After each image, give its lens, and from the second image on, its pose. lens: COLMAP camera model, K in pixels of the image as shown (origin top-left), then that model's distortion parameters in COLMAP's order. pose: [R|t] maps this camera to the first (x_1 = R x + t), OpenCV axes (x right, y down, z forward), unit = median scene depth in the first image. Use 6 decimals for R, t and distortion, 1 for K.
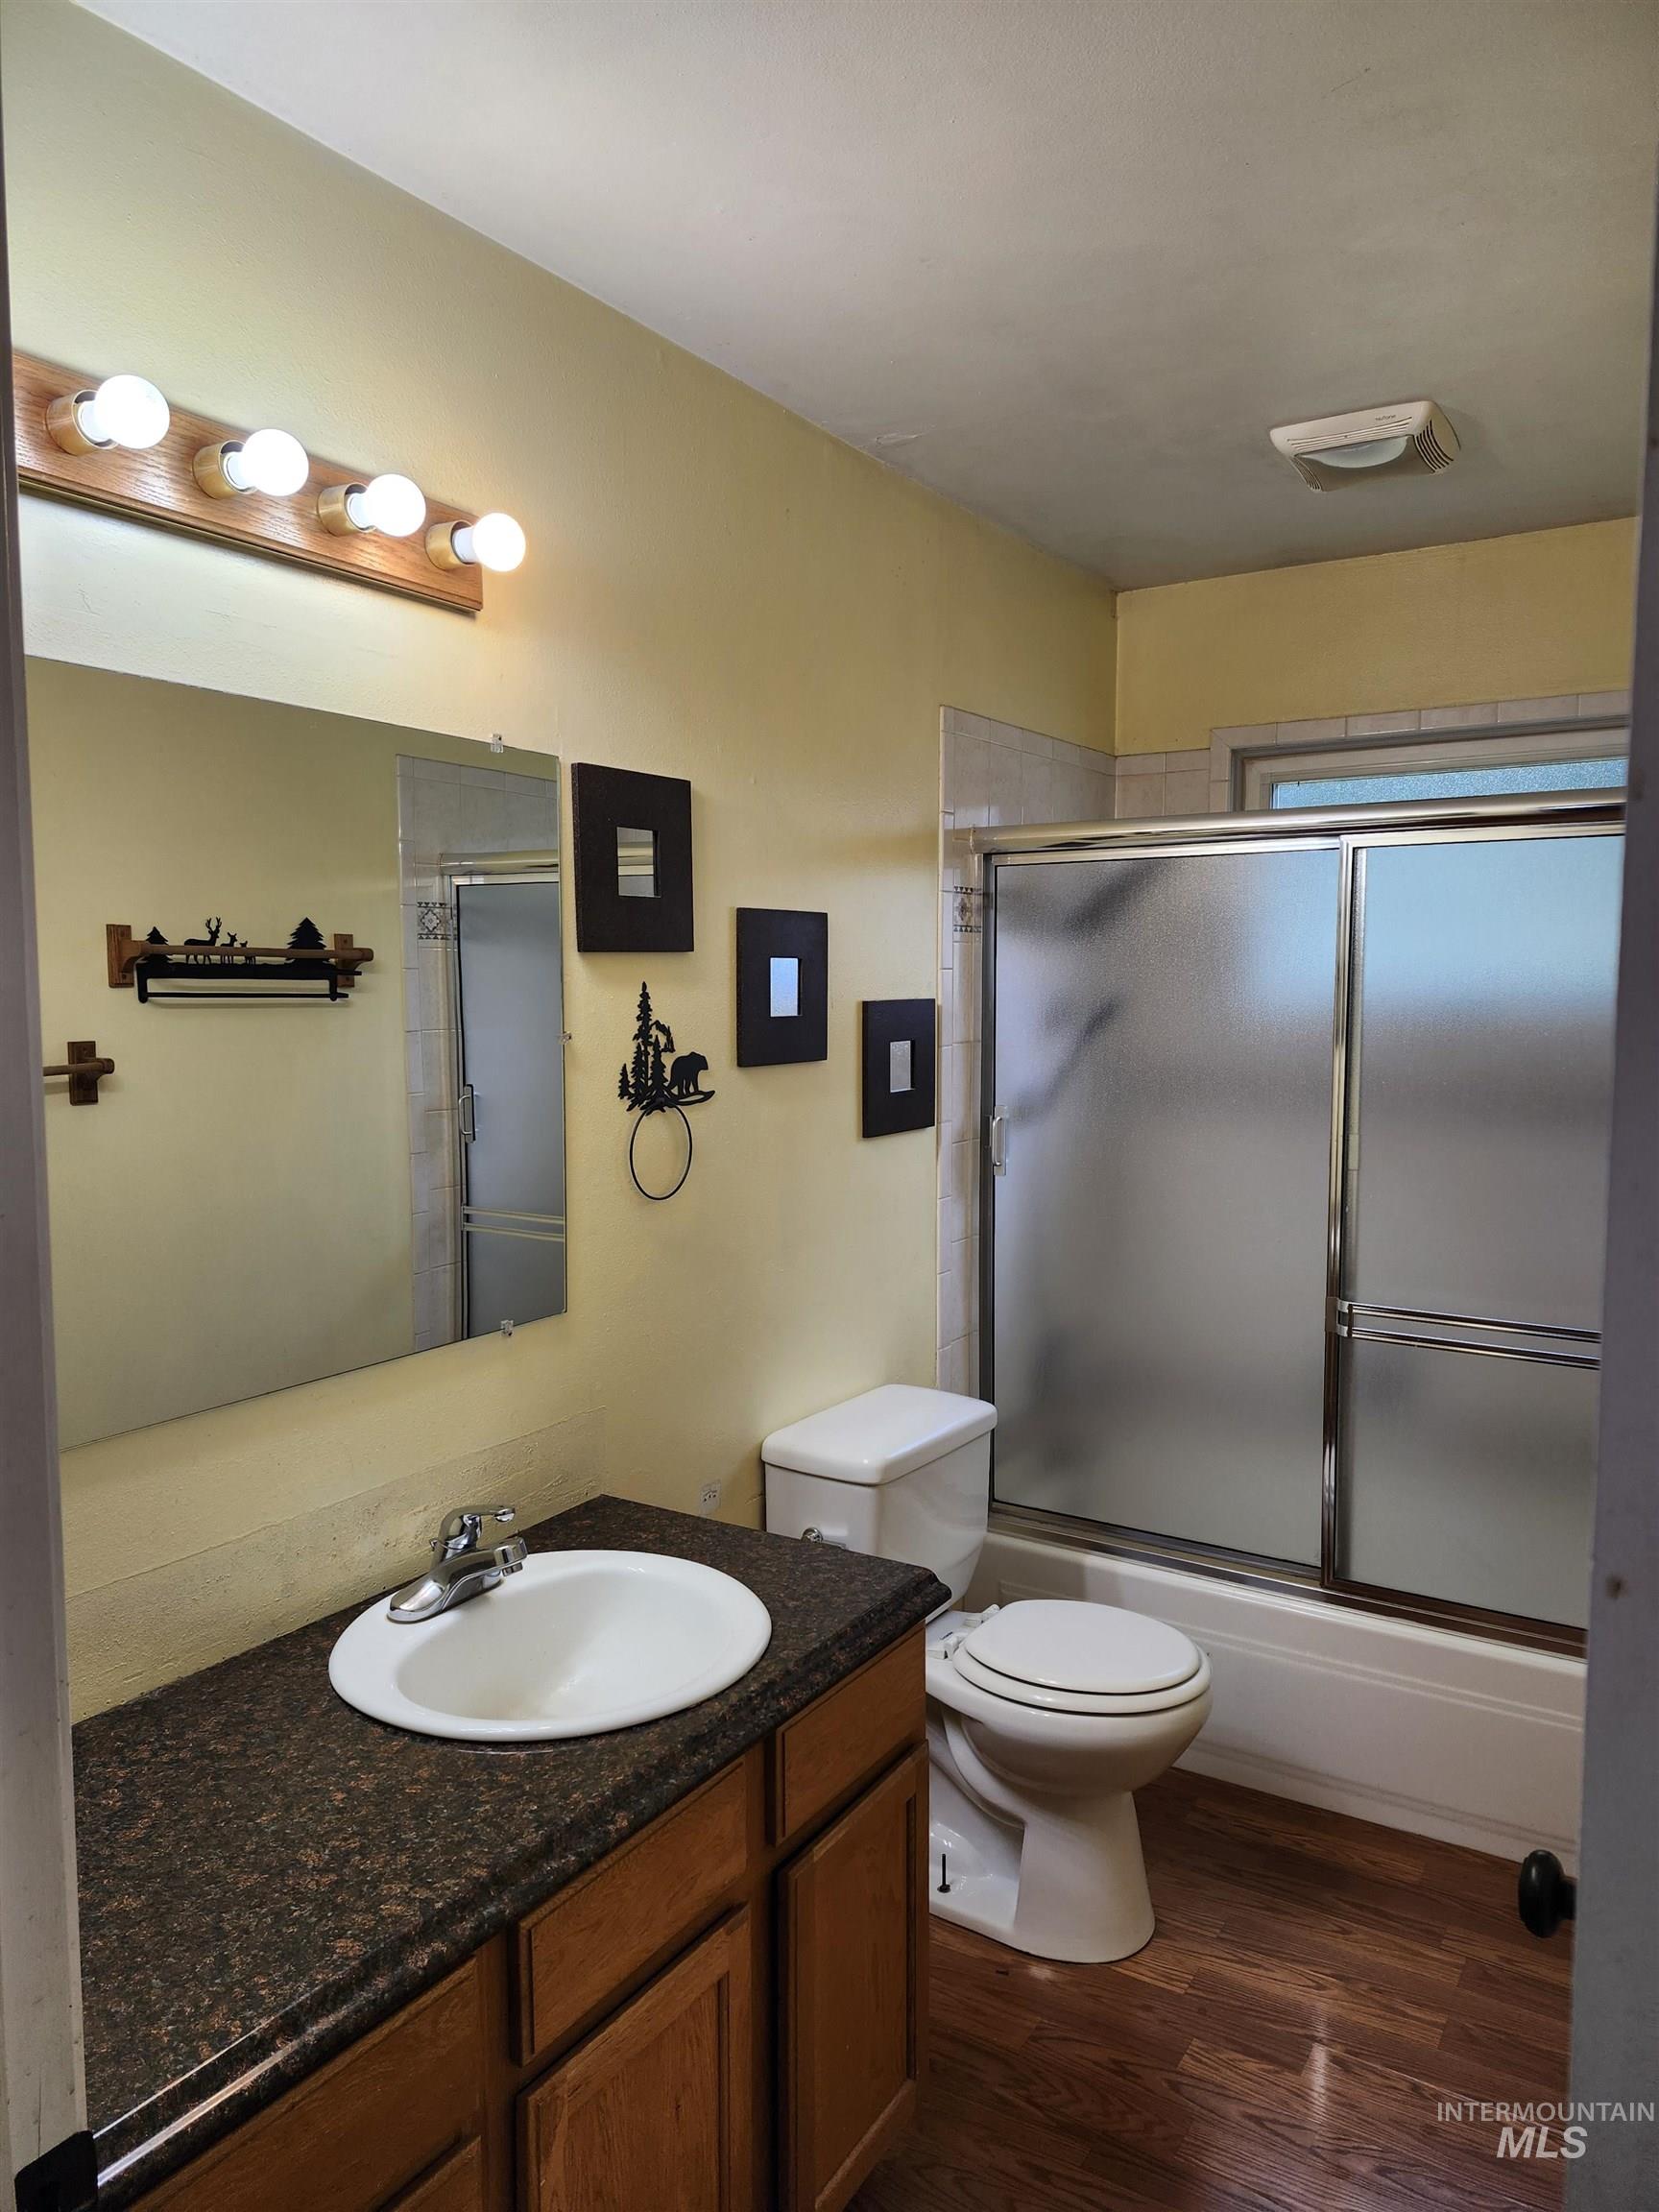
lens RADIAL K [[1500.3, 0, 838.9], [0, 1500.3, 1093.8], [0, 0, 1]] dist [0.095224, -0.098737]
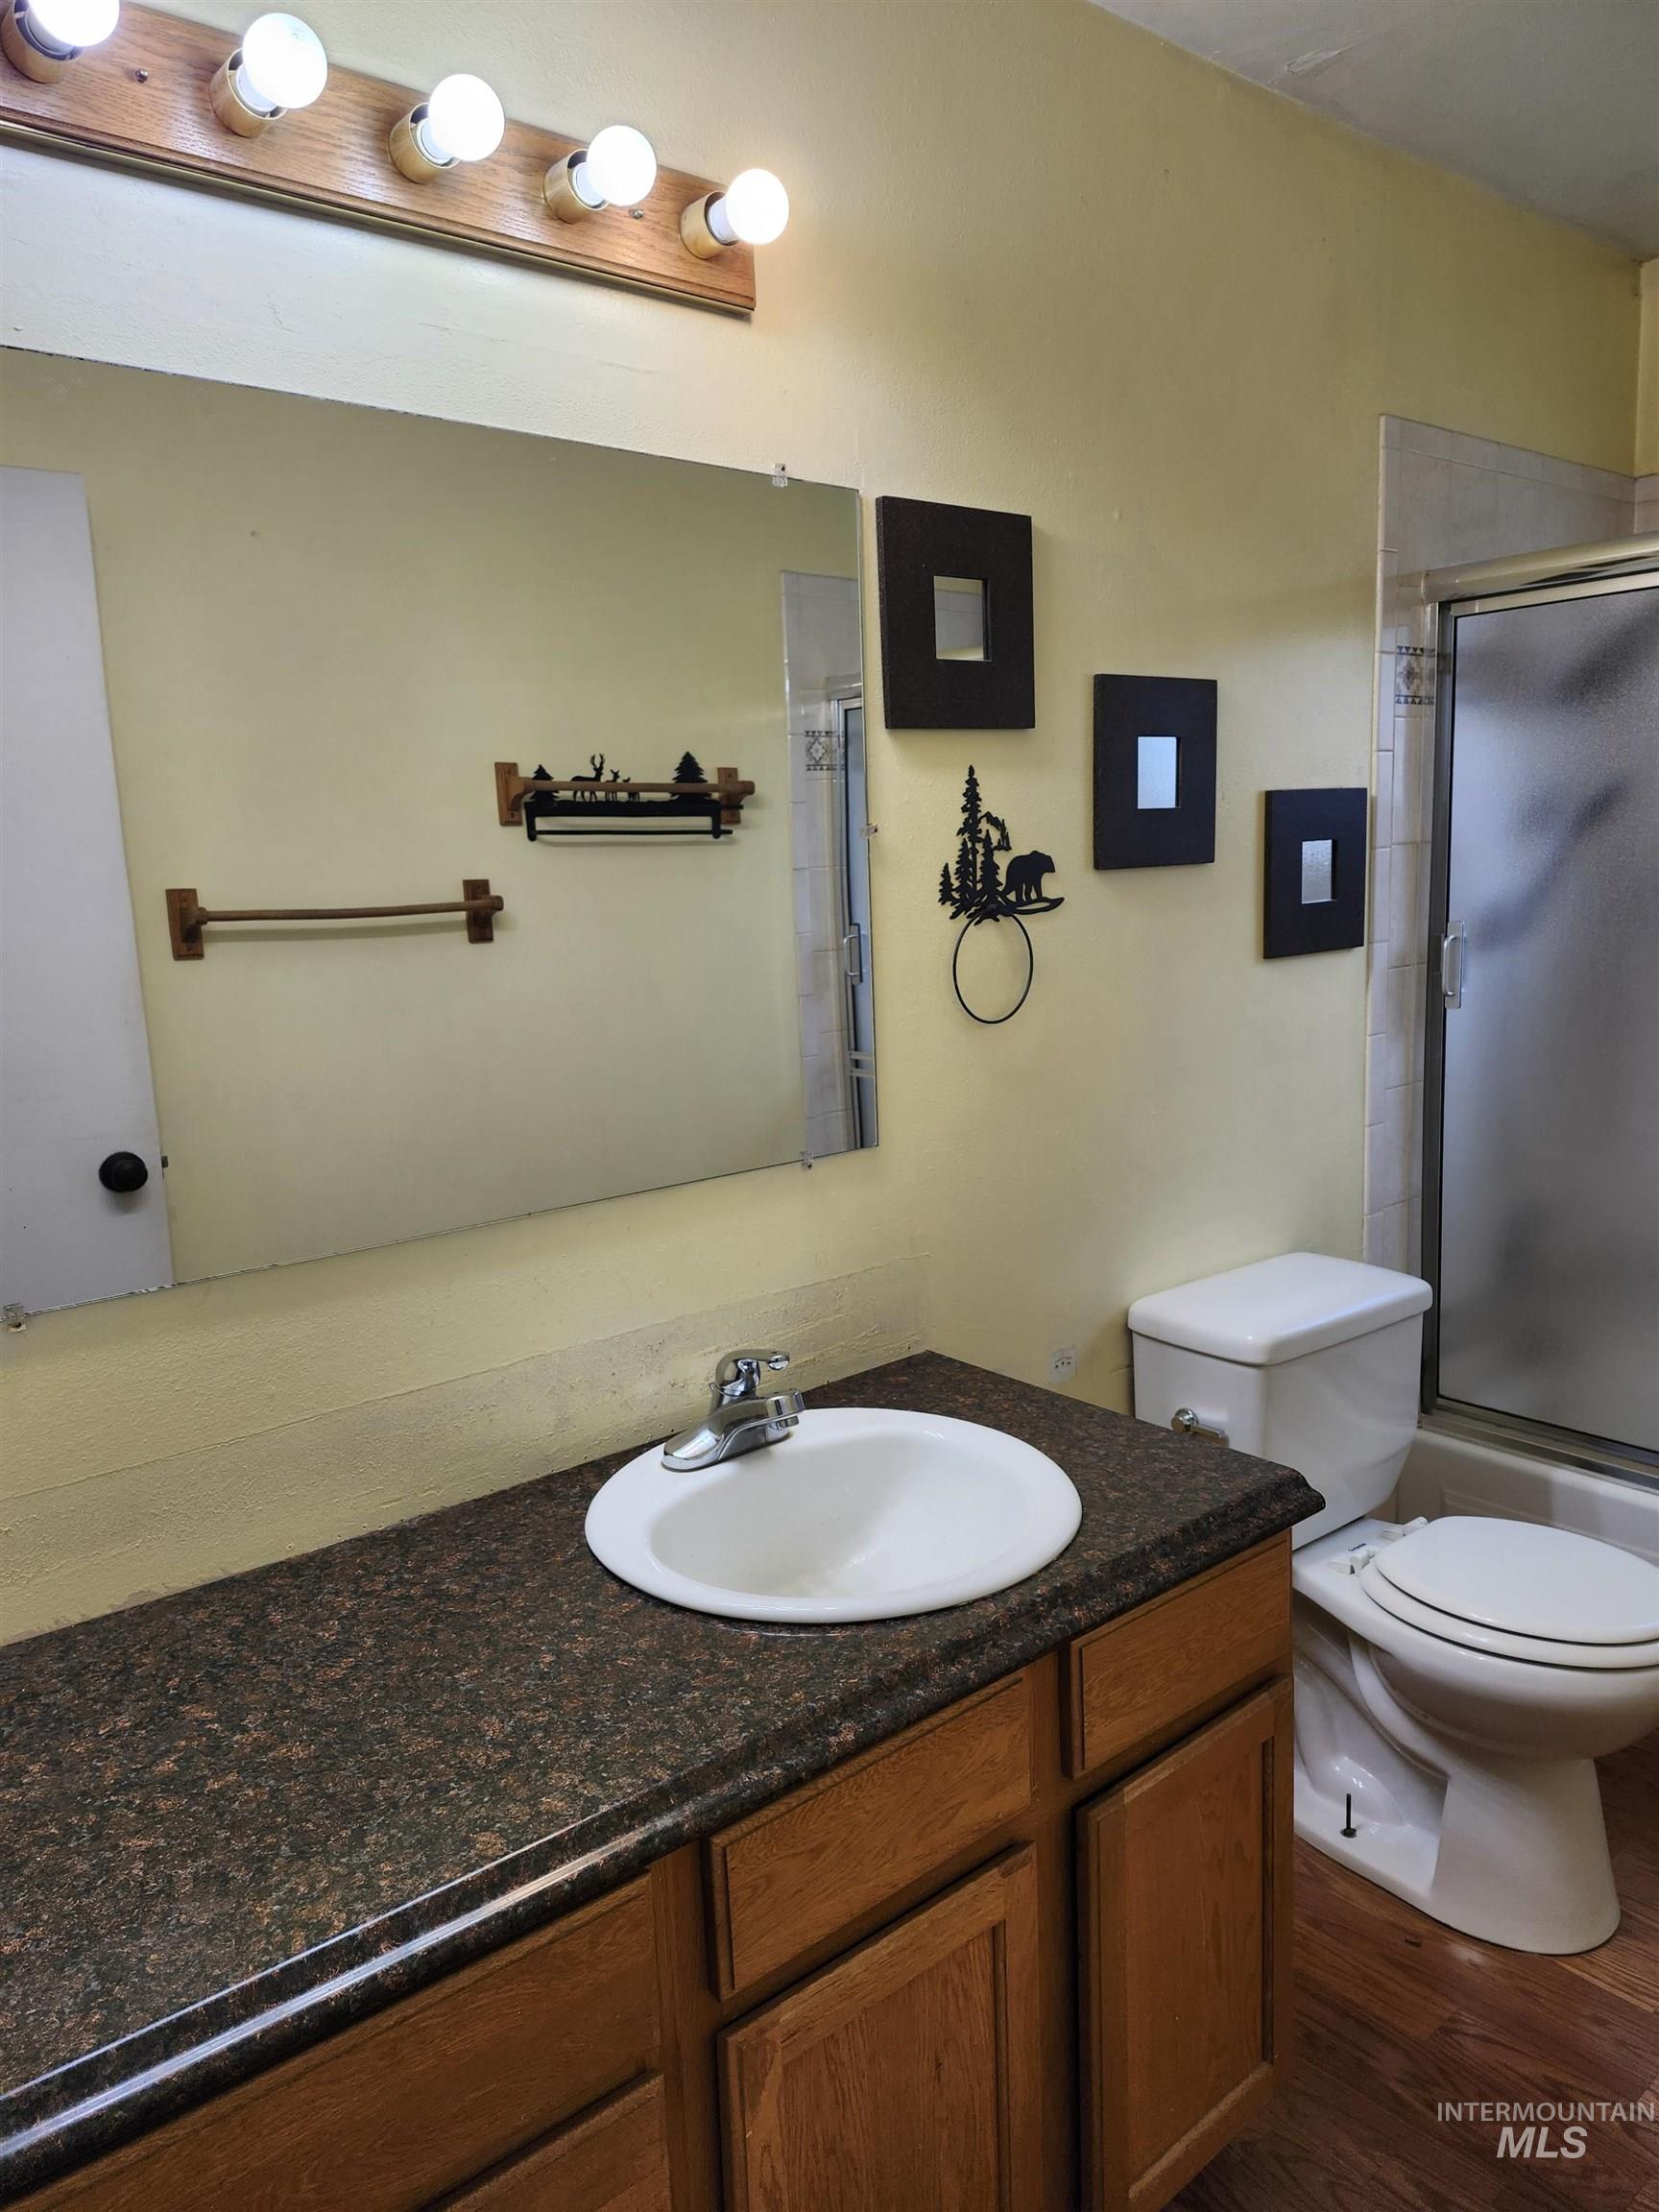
lens RADIAL K [[1500.3, 0, 838.9], [0, 1500.3, 1093.8], [0, 0, 1]] dist [0.095224, -0.098737]
pose [[0.950852, 0.011580, -0.309429, 0.066179], [0.014473, 0.996546, 0.081767, 0.039969], [0.309308, -0.082227, 0.947400, 0.155465]]
